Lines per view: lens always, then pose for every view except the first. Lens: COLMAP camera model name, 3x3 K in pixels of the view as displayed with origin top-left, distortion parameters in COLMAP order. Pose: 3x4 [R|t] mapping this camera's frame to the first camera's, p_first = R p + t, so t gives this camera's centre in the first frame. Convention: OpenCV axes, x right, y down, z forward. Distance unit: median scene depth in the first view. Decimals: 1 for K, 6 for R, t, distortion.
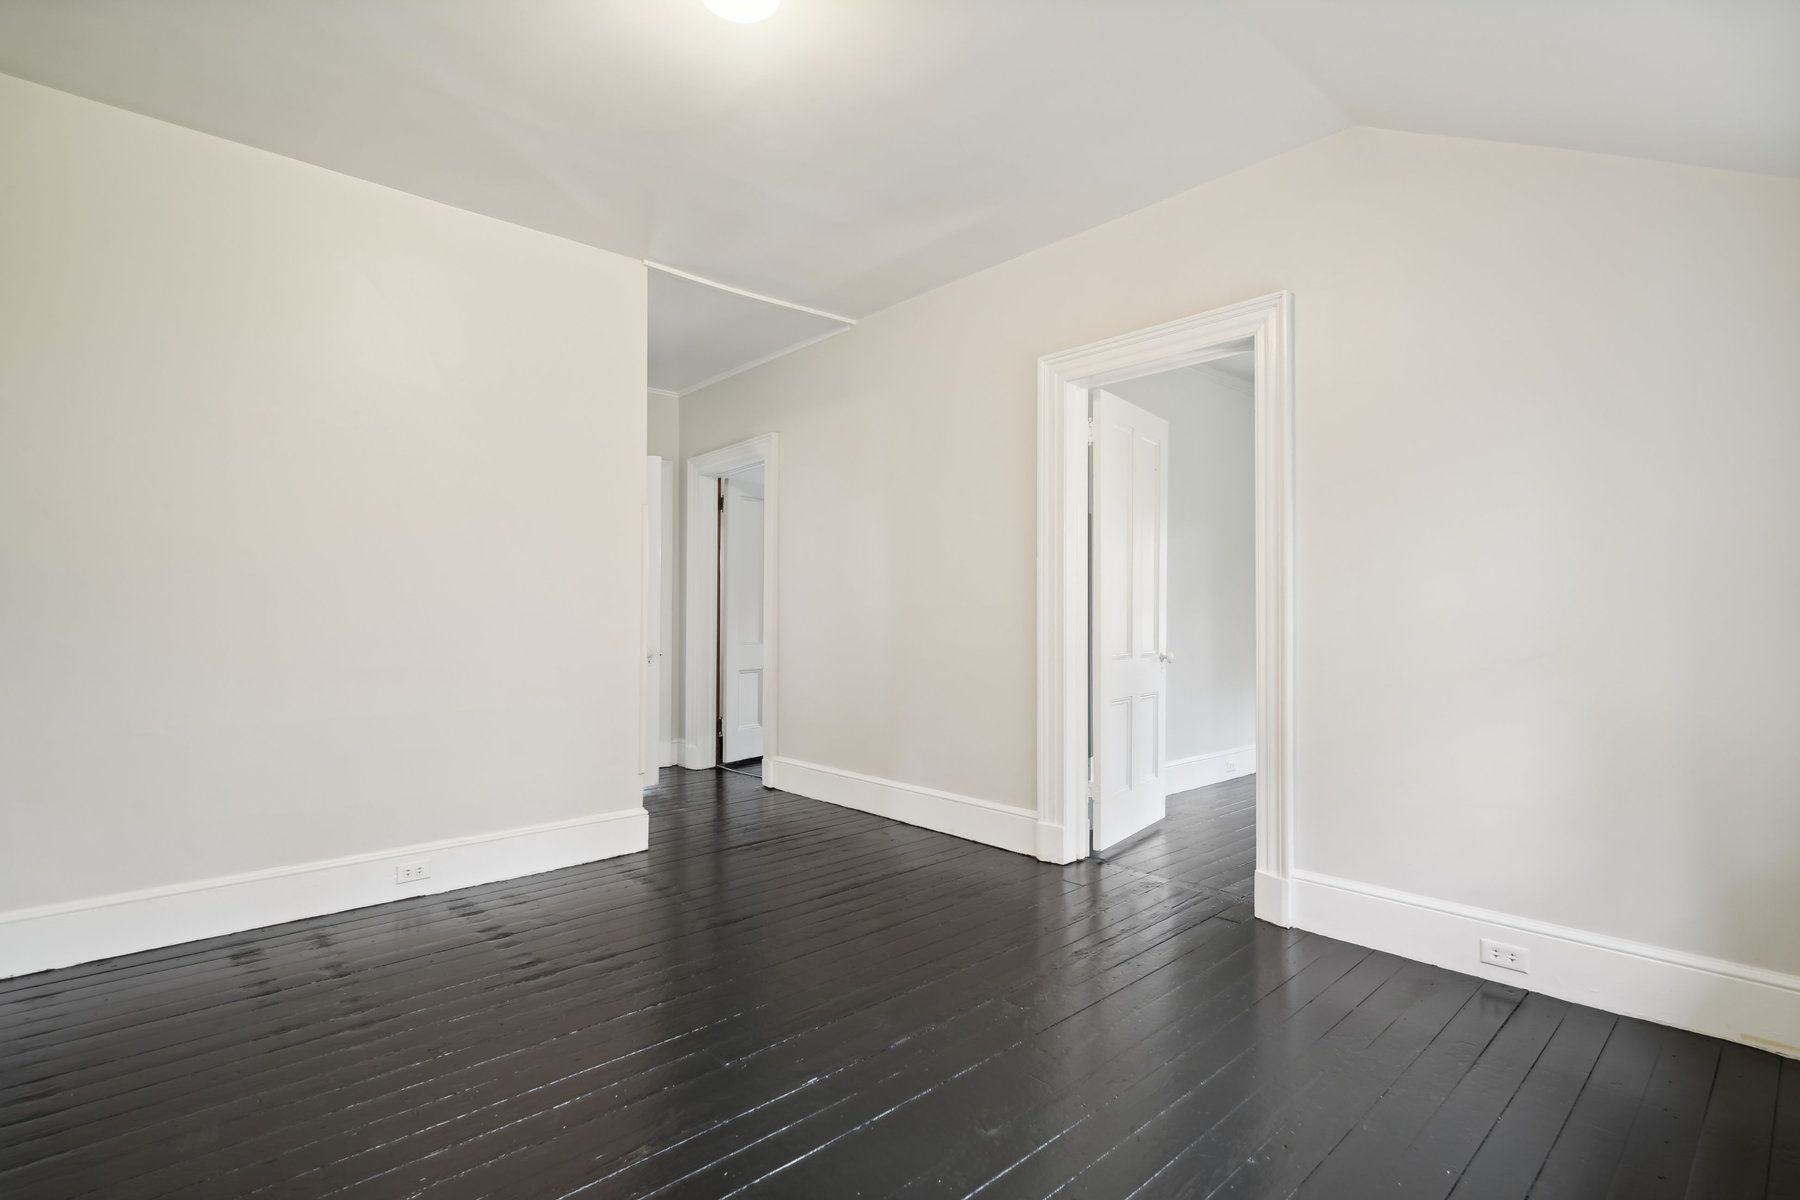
lens RADIAL K [[849.0, 0, 900.9], [0, 849.0, 600.7], [0, 0, 1]] dist [-0.003573, -0.000346]
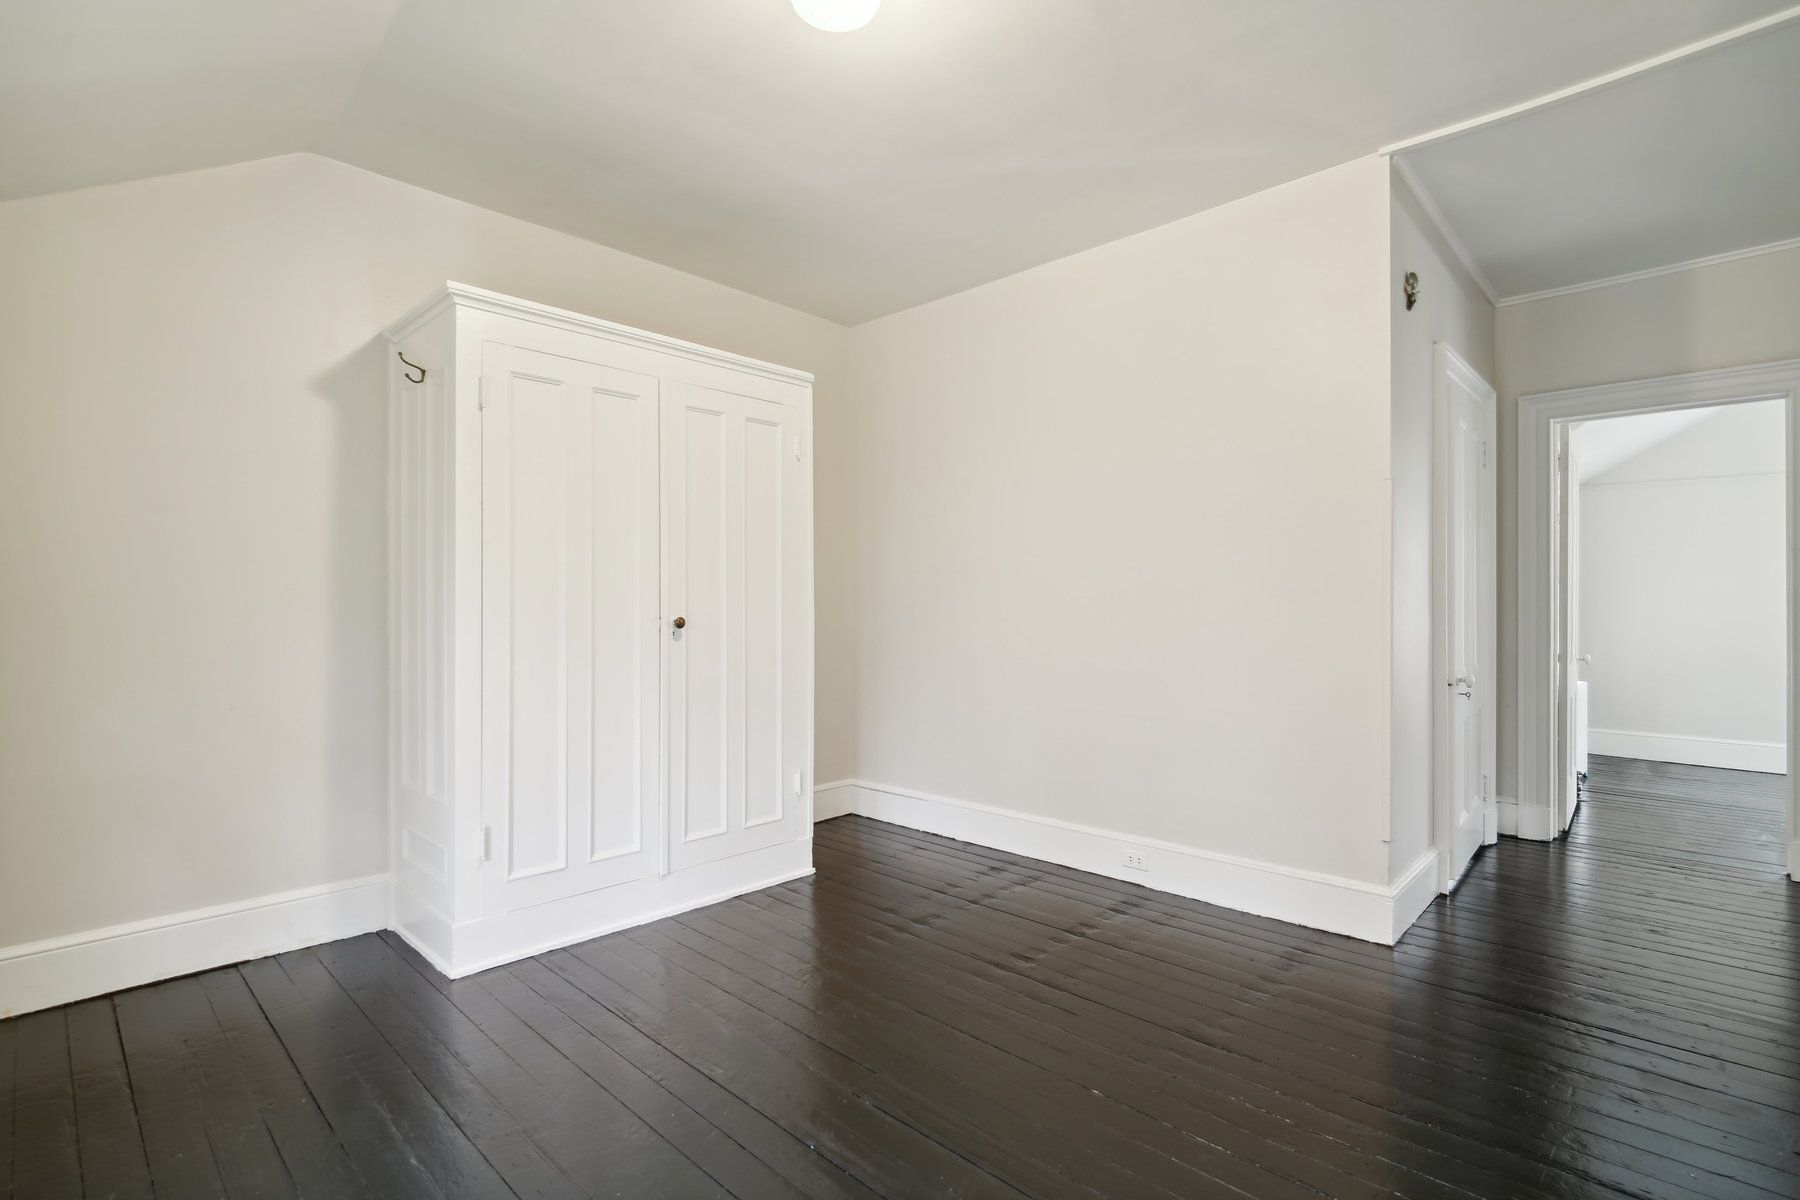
lens RADIAL K [[849.0, 0, 900.8], [0, 849.0, 607.3], [0, 0, 1]] dist [-0.003573, -0.000346]
pose [[0.068504, -0.001921, -0.997649, 0.481756], [0.008307, 0.999965, -0.001355, -0.003619], [0.997616, -0.008195, 0.068518, 0.627418]]
